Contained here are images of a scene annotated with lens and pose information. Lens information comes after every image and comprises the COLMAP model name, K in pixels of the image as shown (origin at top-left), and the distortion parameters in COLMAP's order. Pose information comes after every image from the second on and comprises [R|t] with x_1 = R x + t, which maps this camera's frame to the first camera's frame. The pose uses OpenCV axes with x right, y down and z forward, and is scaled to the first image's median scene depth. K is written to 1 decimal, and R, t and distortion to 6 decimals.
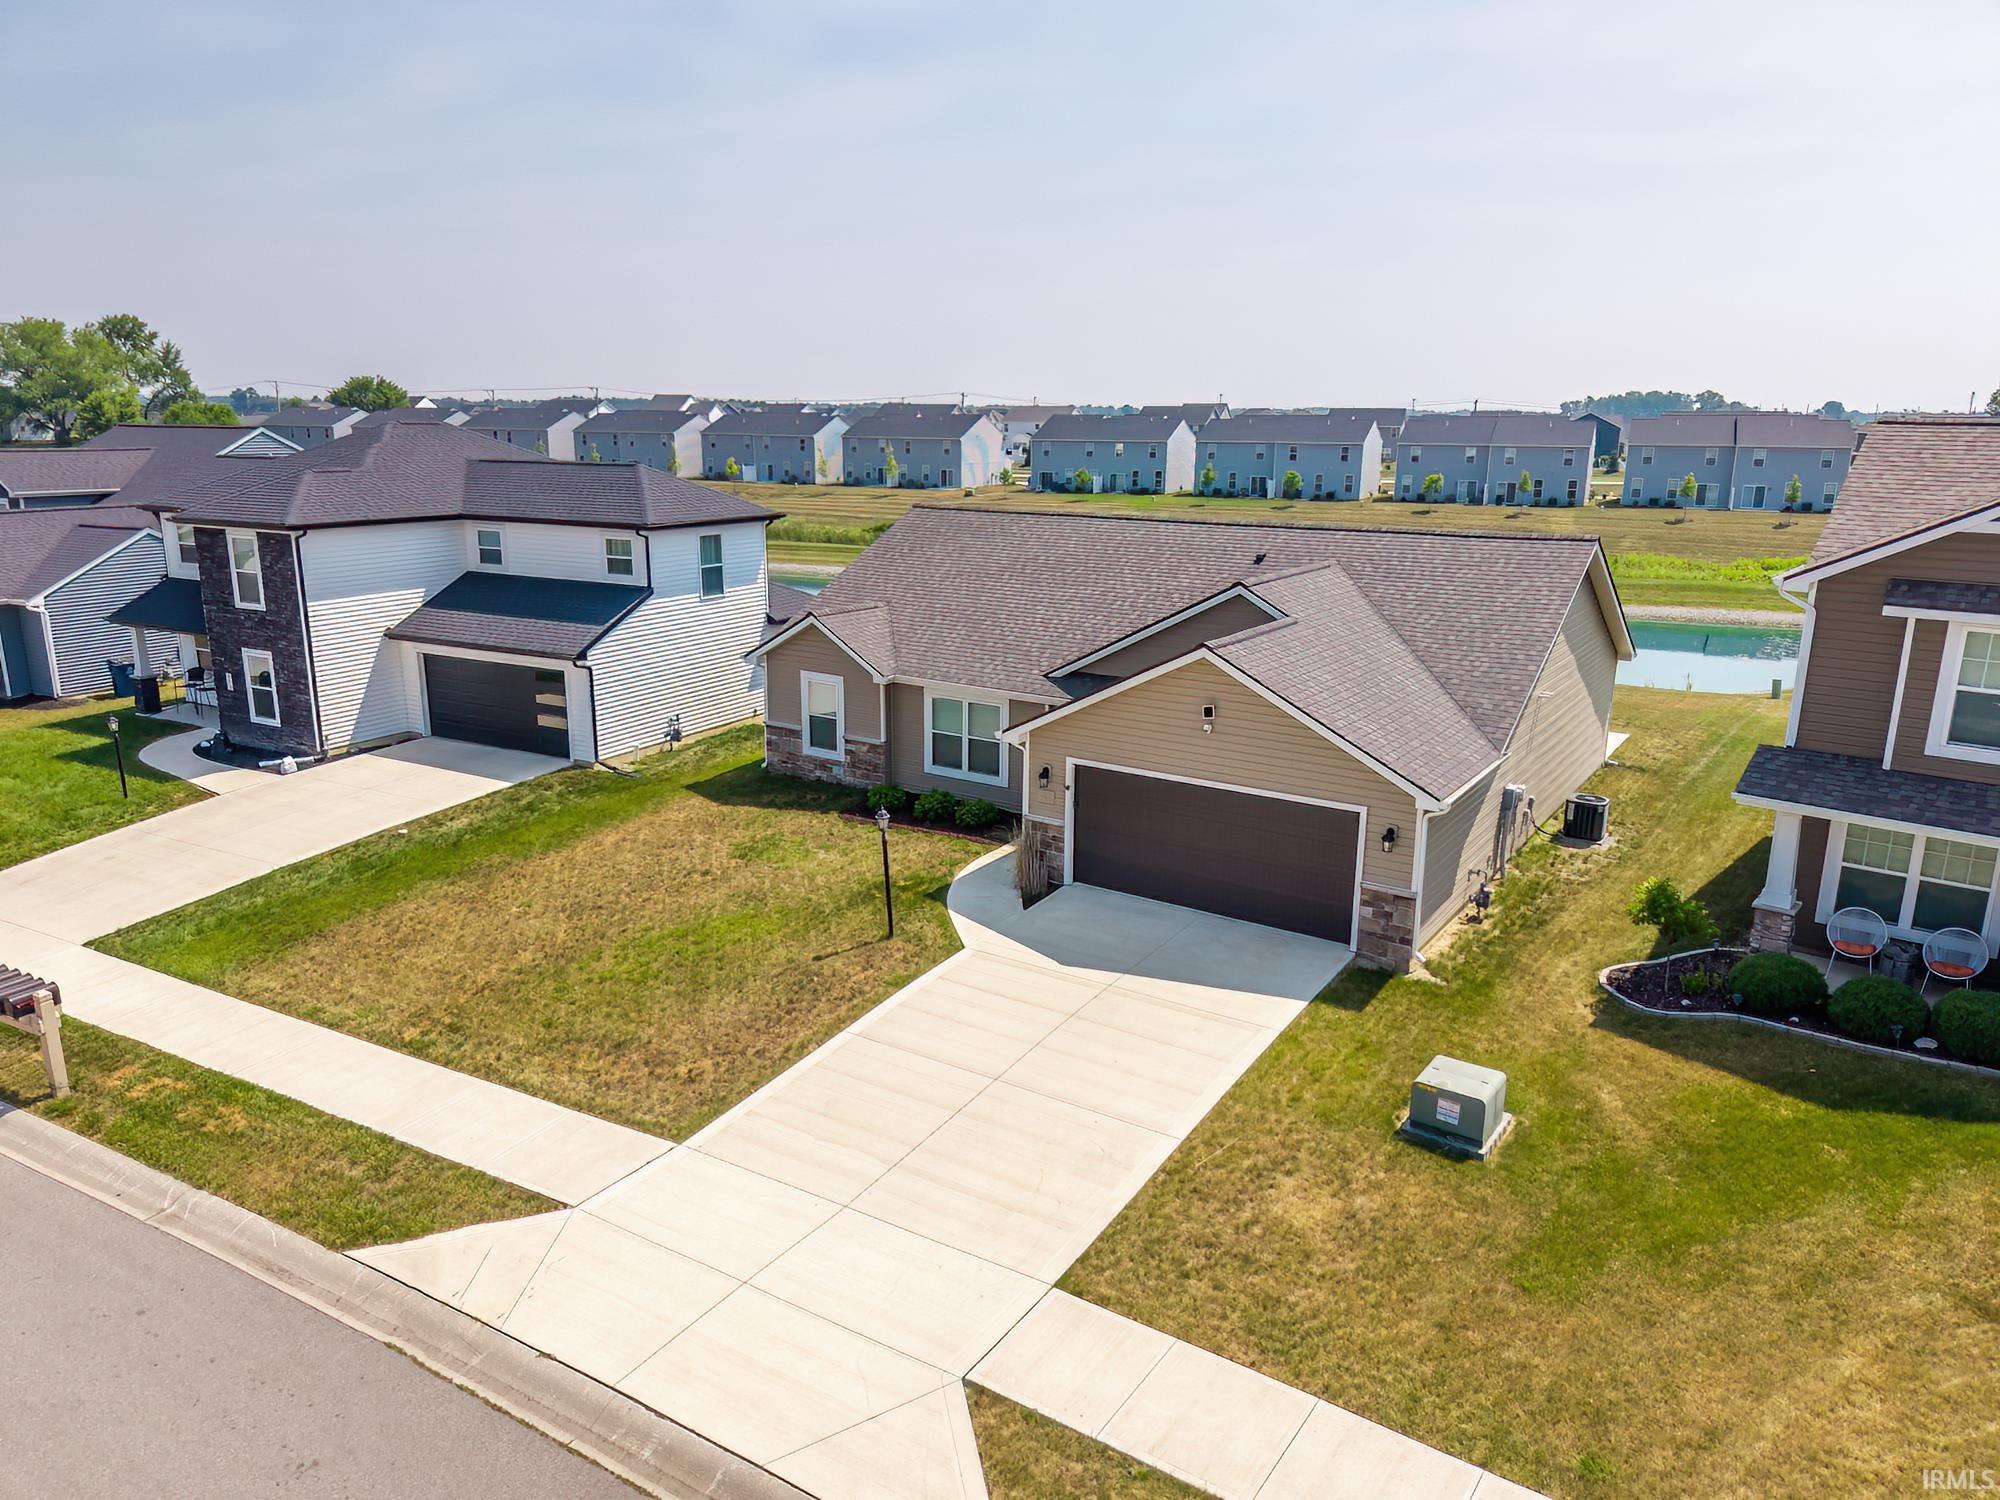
lens RADIAL K [[1338.6, 0, 996.1], [0, 1338.6, 758.7], [0, 0, 1]] dist [0.026260, -0.034698]
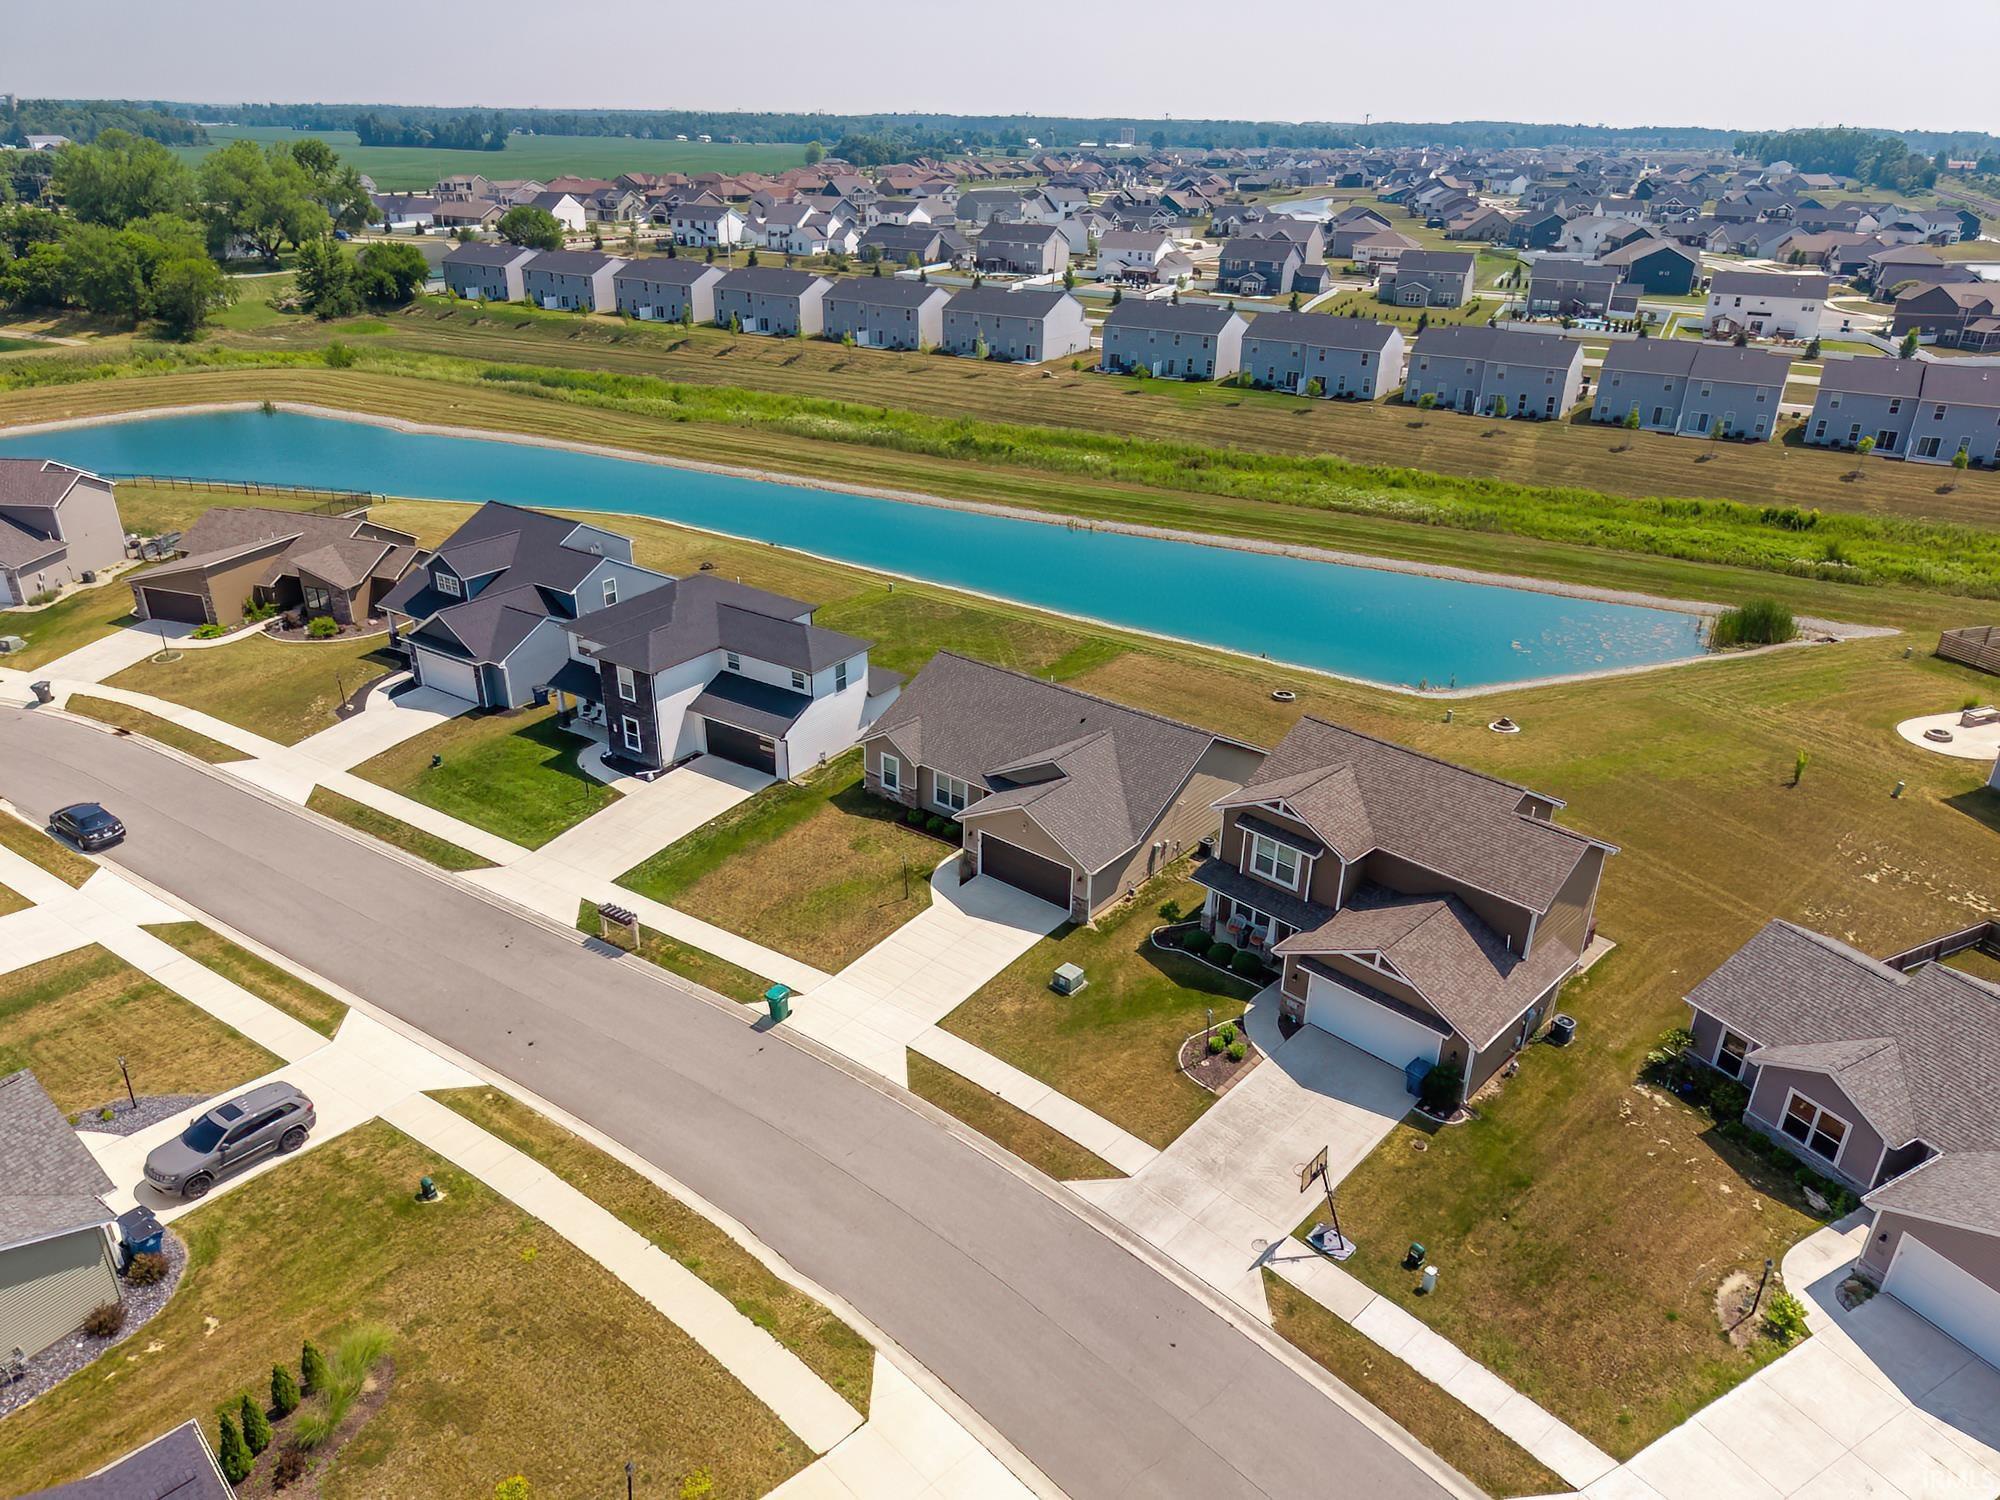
lens RADIAL K [[1346.7, 0, 1000.0], [0, 1346.7, 750.0], [0, 0, 1]] dist [0.021785, -0.019322]
pose [[0.996130, 0.044217, -0.075965, 0.246168], [-0.029203, 0.981647, 0.188456, -0.553489], [0.082904, -0.185508, 0.979139, -1.303346]]
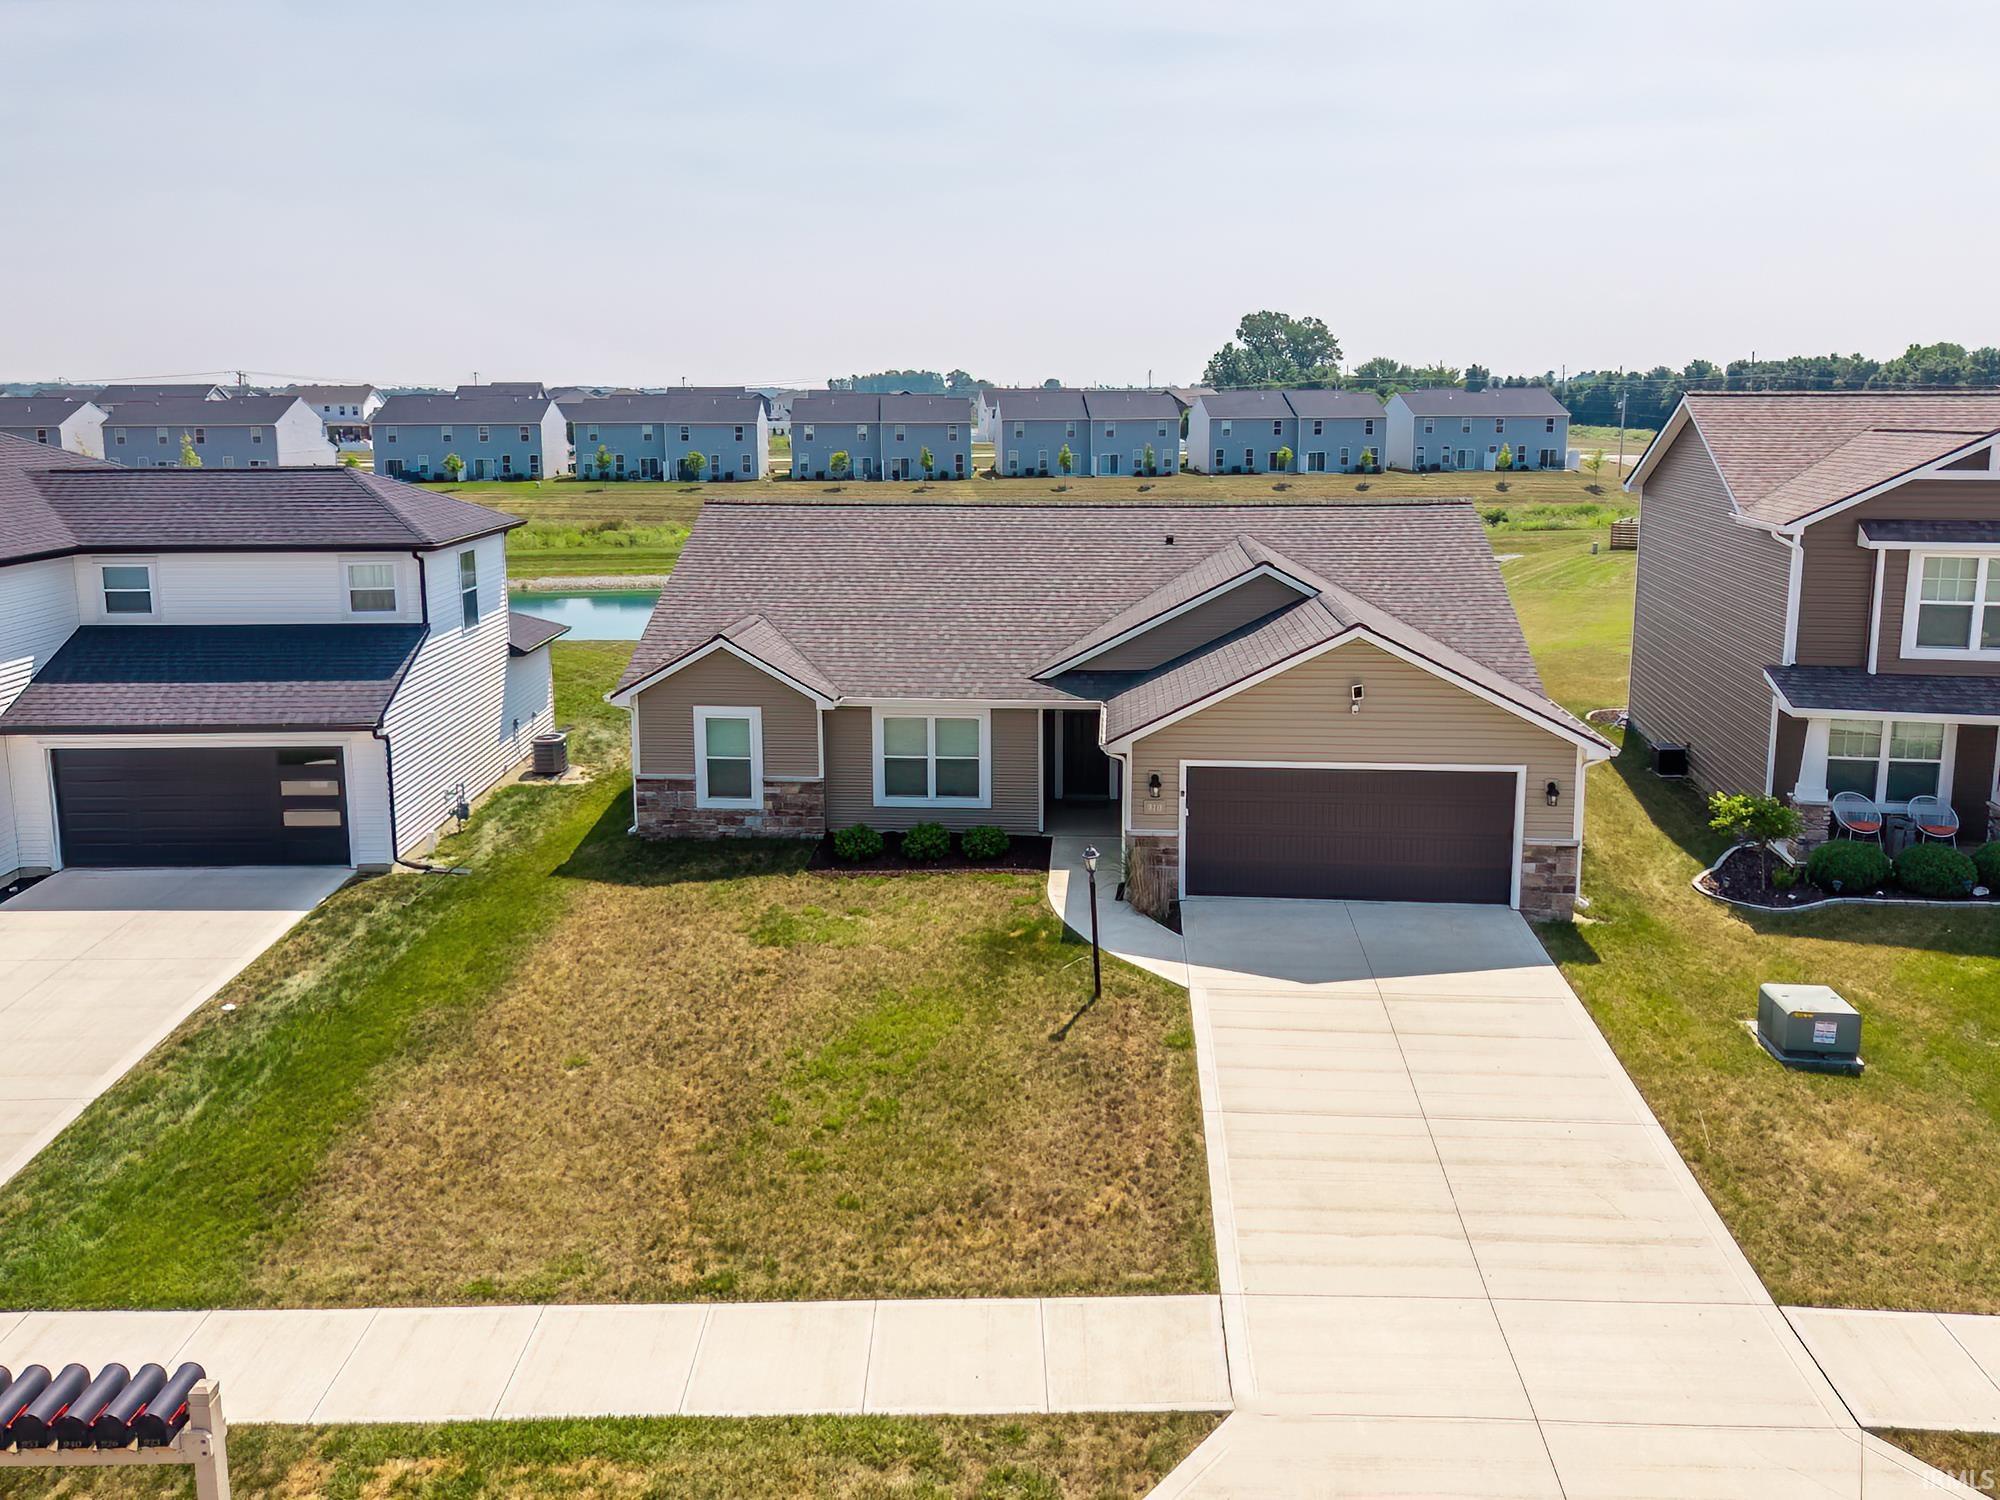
lens RADIAL K [[1409.1, 0, 990.7], [0, 1409.1, 657.4], [0, 0, 1]] dist [0.023355, -0.028037]
pose [[0.873243, -0.100557, 0.476797, -0.441945], [0.132317, 0.990644, -0.033407, -0.047924], [-0.468977, 0.092261, 0.878379, 0.179866]]
